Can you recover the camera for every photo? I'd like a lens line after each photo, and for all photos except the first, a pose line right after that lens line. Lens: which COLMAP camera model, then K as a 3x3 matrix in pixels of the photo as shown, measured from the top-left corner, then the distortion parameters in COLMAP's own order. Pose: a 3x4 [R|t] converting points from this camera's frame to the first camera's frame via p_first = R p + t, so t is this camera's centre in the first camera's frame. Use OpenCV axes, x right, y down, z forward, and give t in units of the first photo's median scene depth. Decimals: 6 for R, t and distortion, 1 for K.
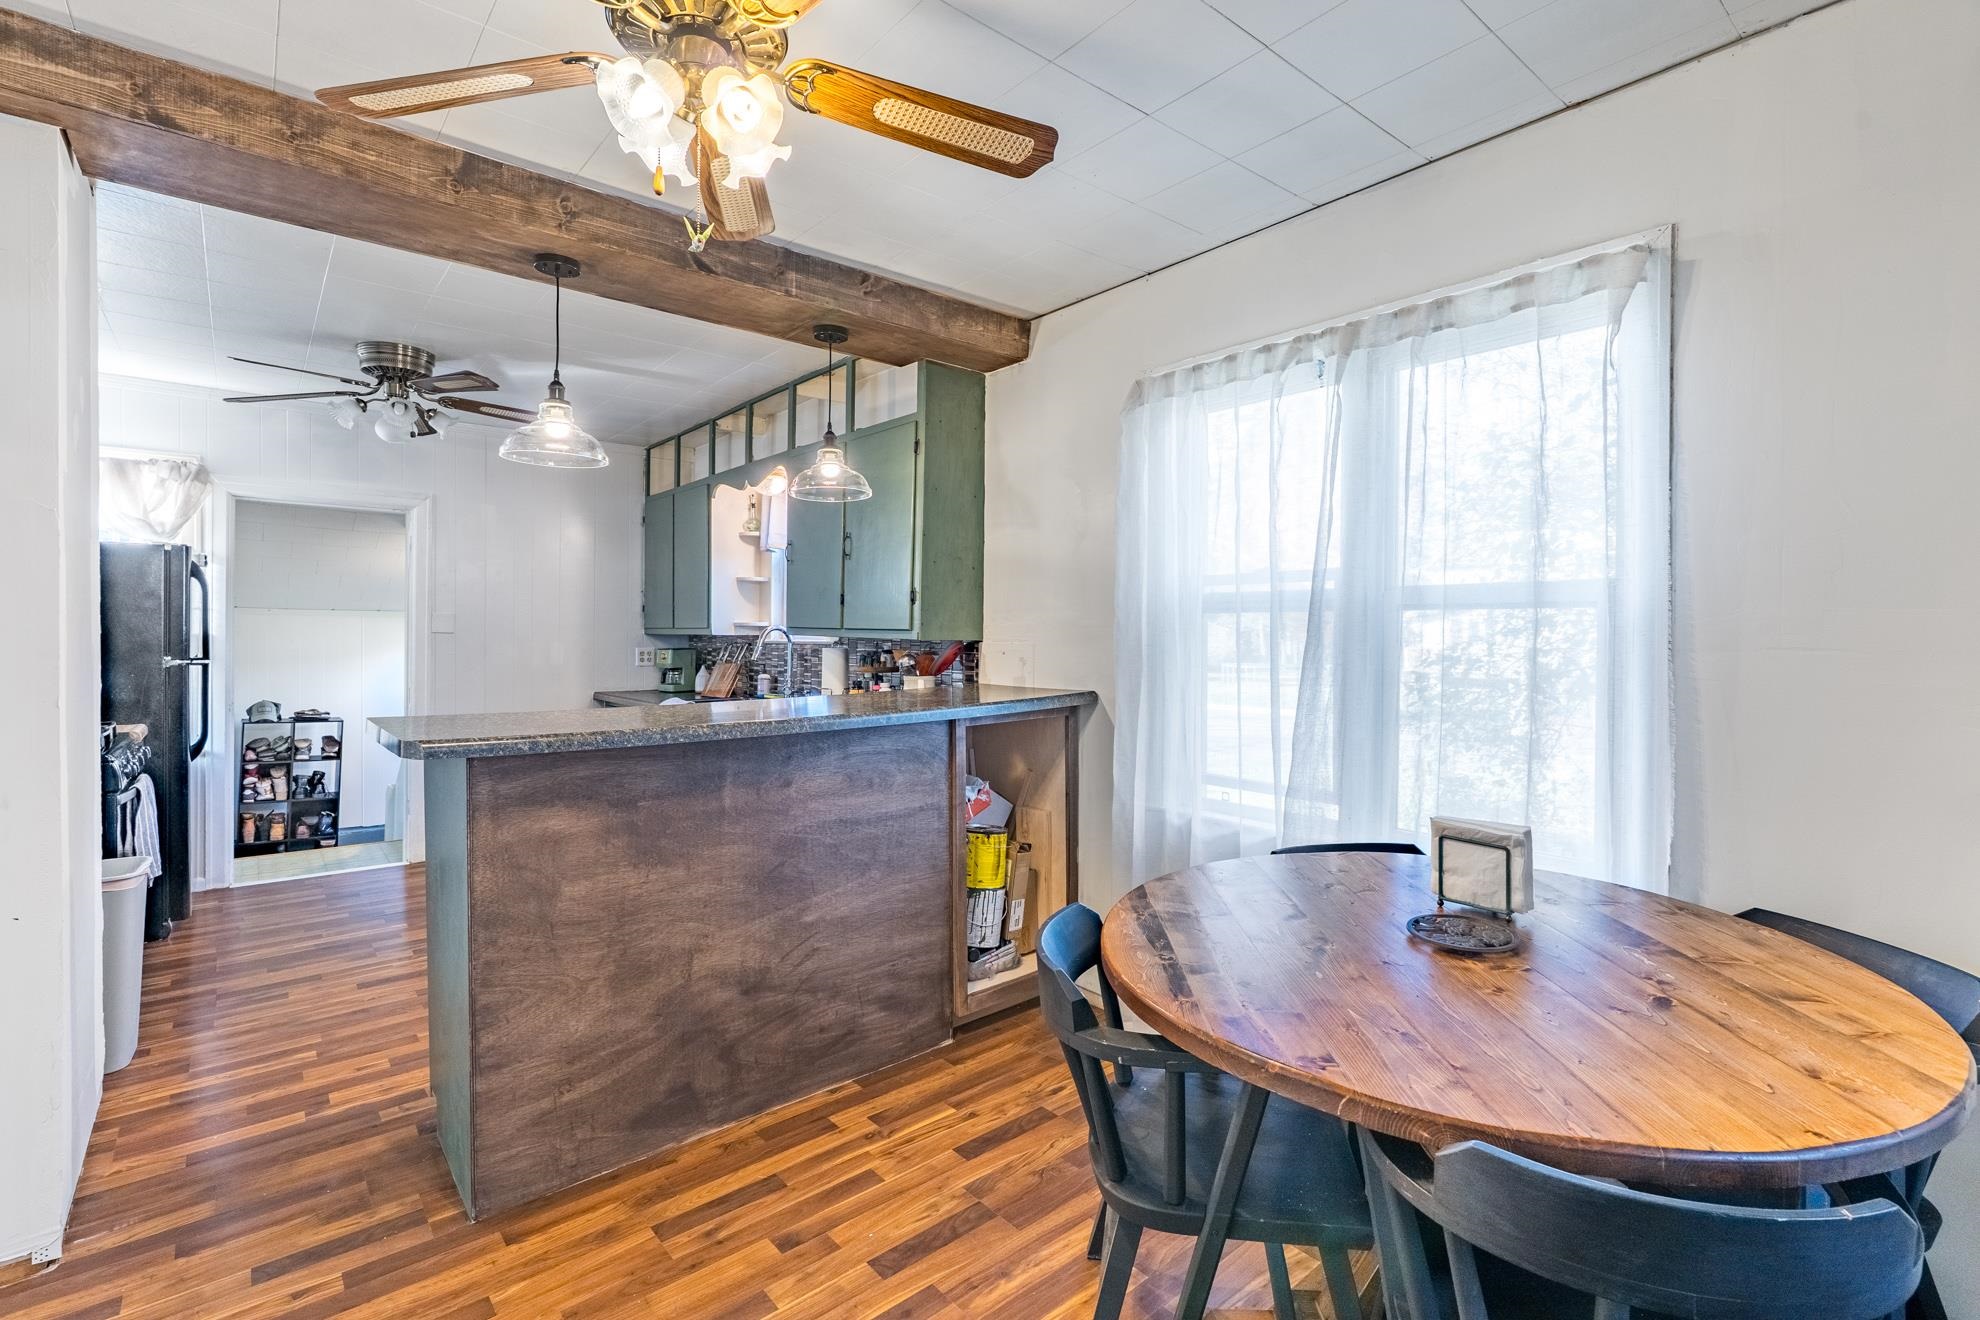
lens RADIAL K [[903.2, 0, 990.0], [0, 903.2, 660.0], [0, 0, 1]] dist [-0.004132, -0.000519]
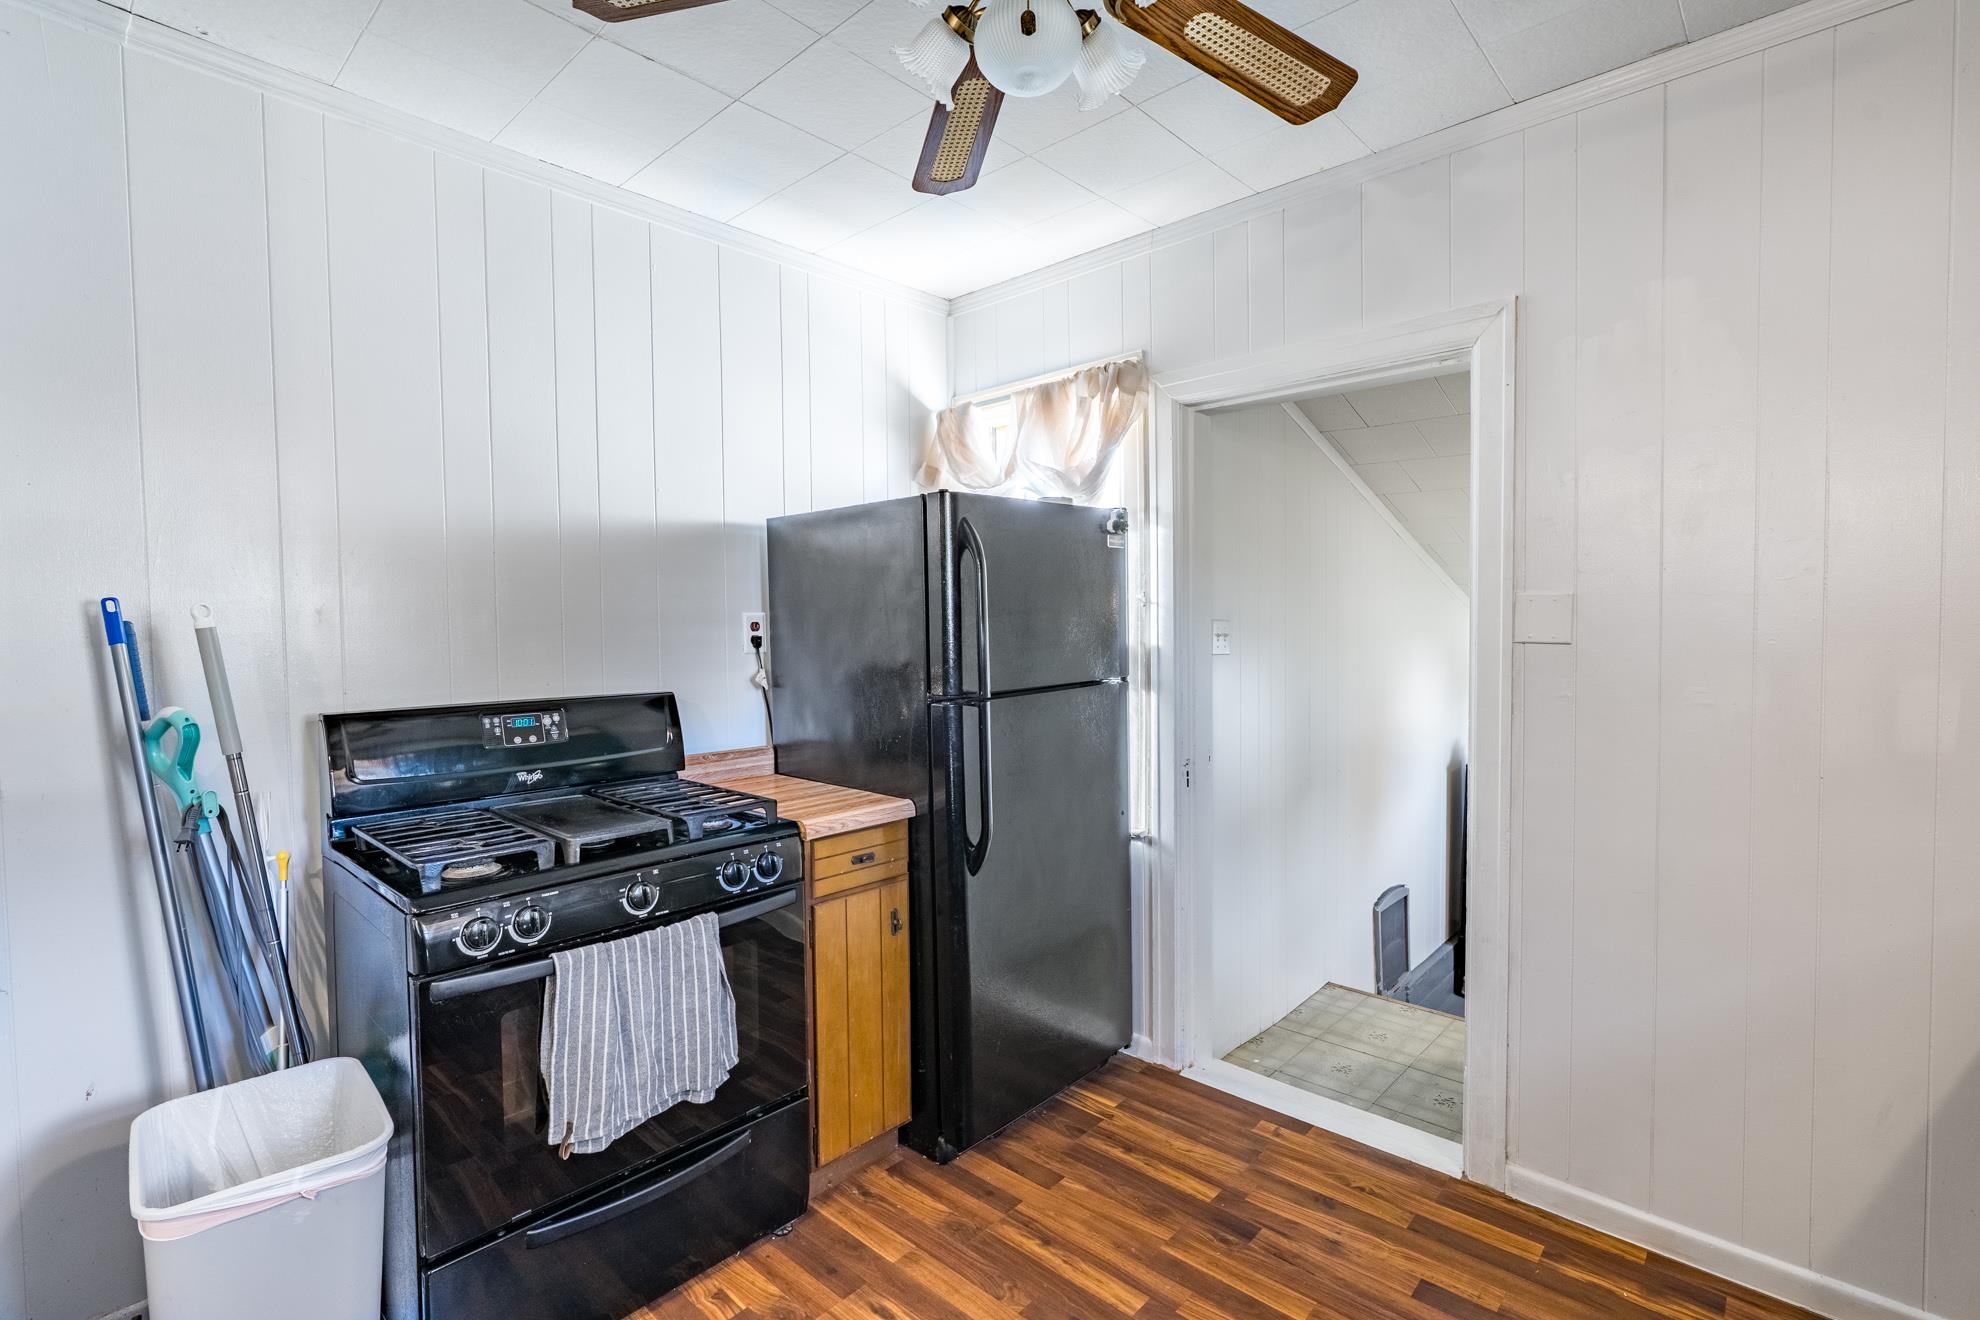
lens RADIAL K [[903.2, 0, 990.0], [0, 903.2, 660.0], [0, 0, 1]] dist [-0.004132, -0.000519]
pose [[0.128393, 0.041485, -0.990855, -0.425472], [-0.015932, 0.999082, 0.039765, -0.062678], [0.991595, 0.010680, 0.128936, 1.238867]]
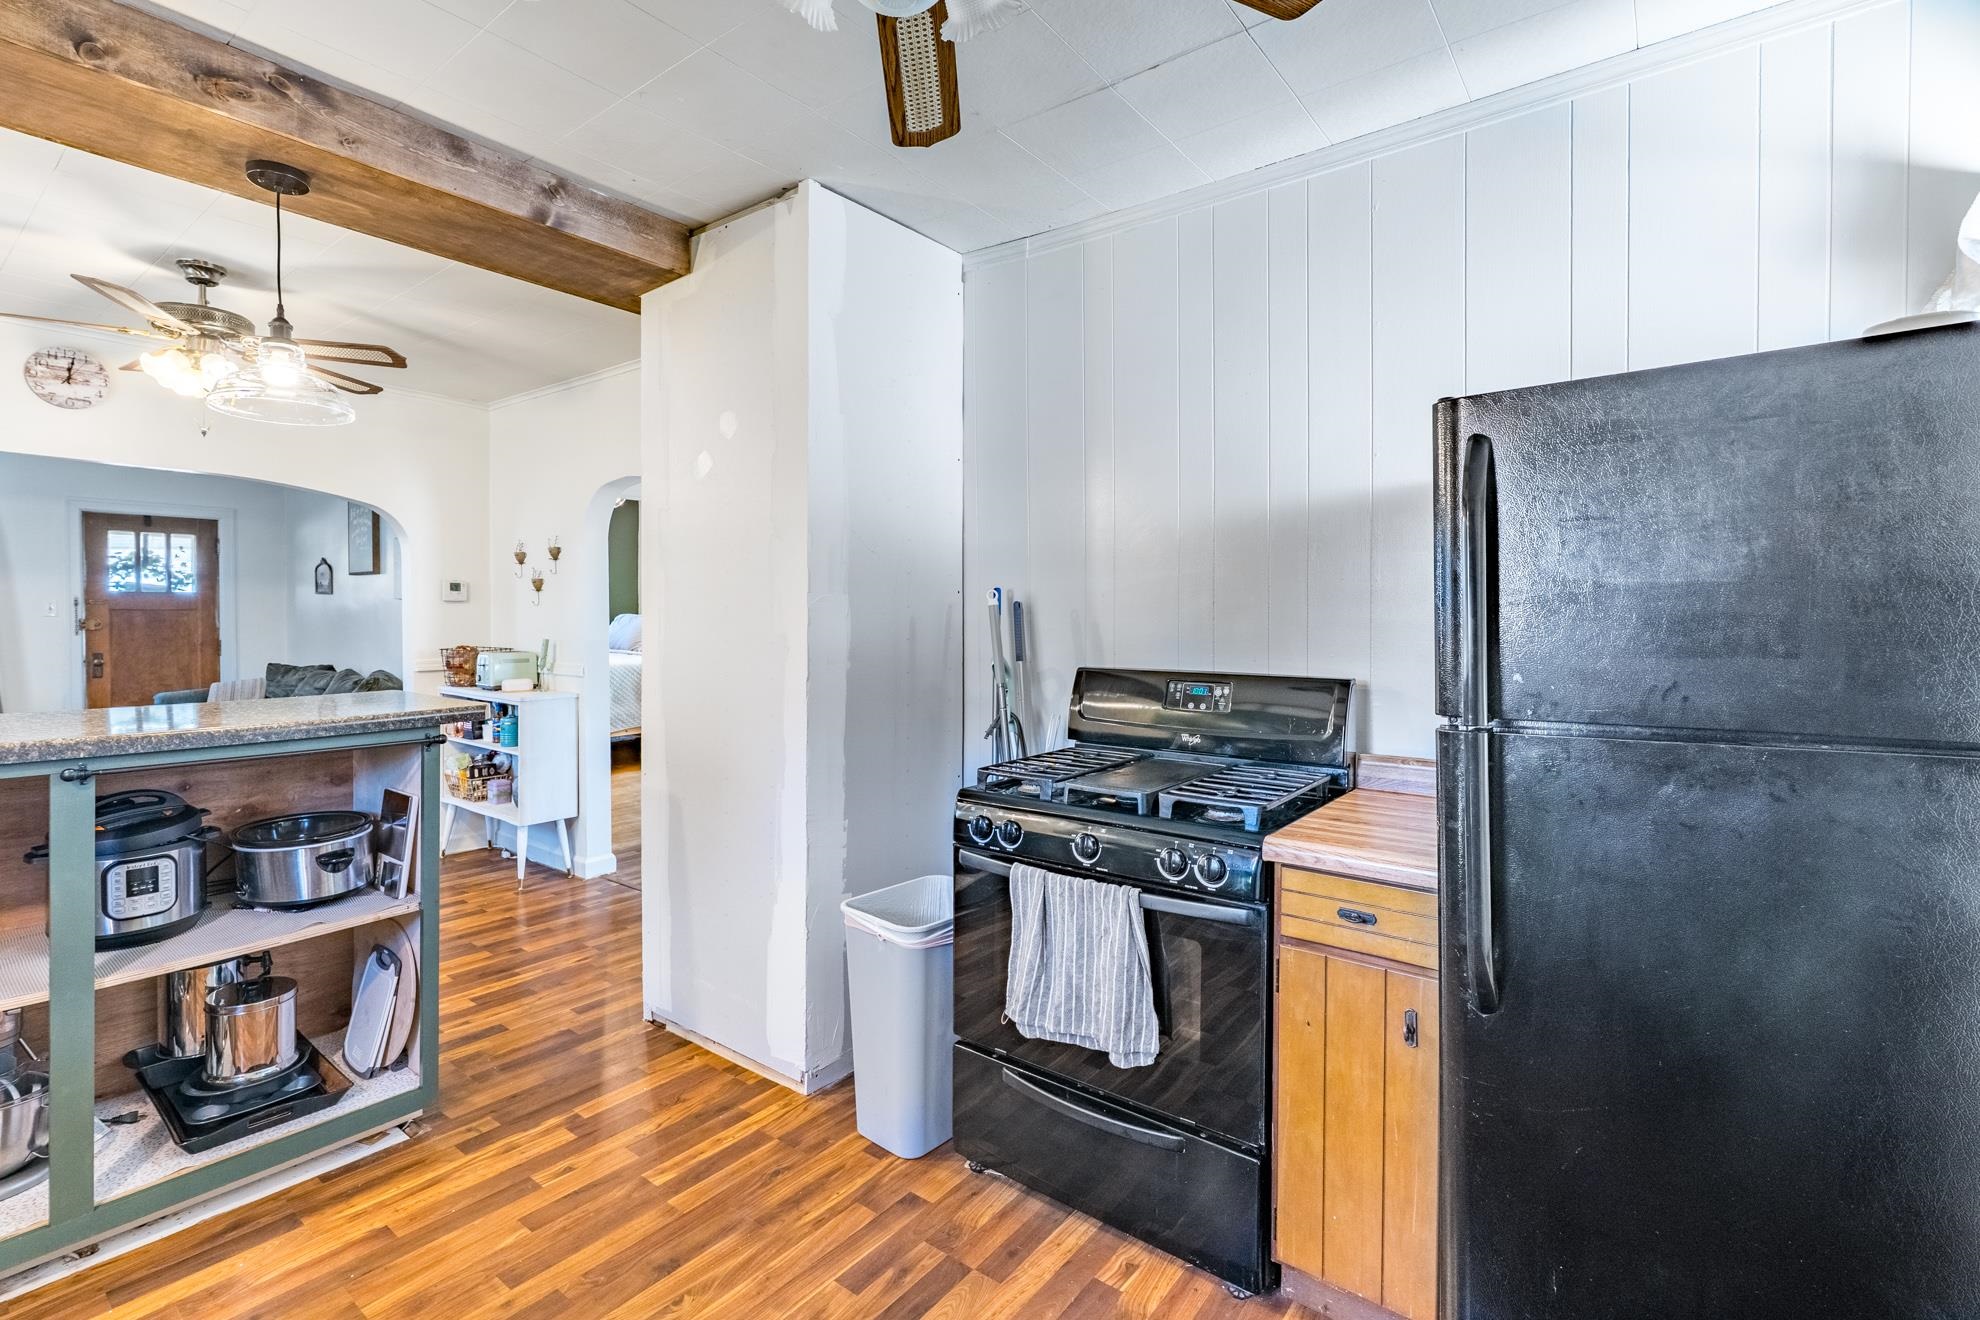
lens RADIAL K [[877.8, 0, 972.2], [0, 877.8, 641.6], [0, 0, 1]] dist [0.002149, 0.000442]
pose [[-0.975762, 0.013432, -0.218423, -0.825189], [0.001007, 0.998380, 0.056898, -0.068241], [0.218833, 0.055299, -0.974194, 1.703547]]
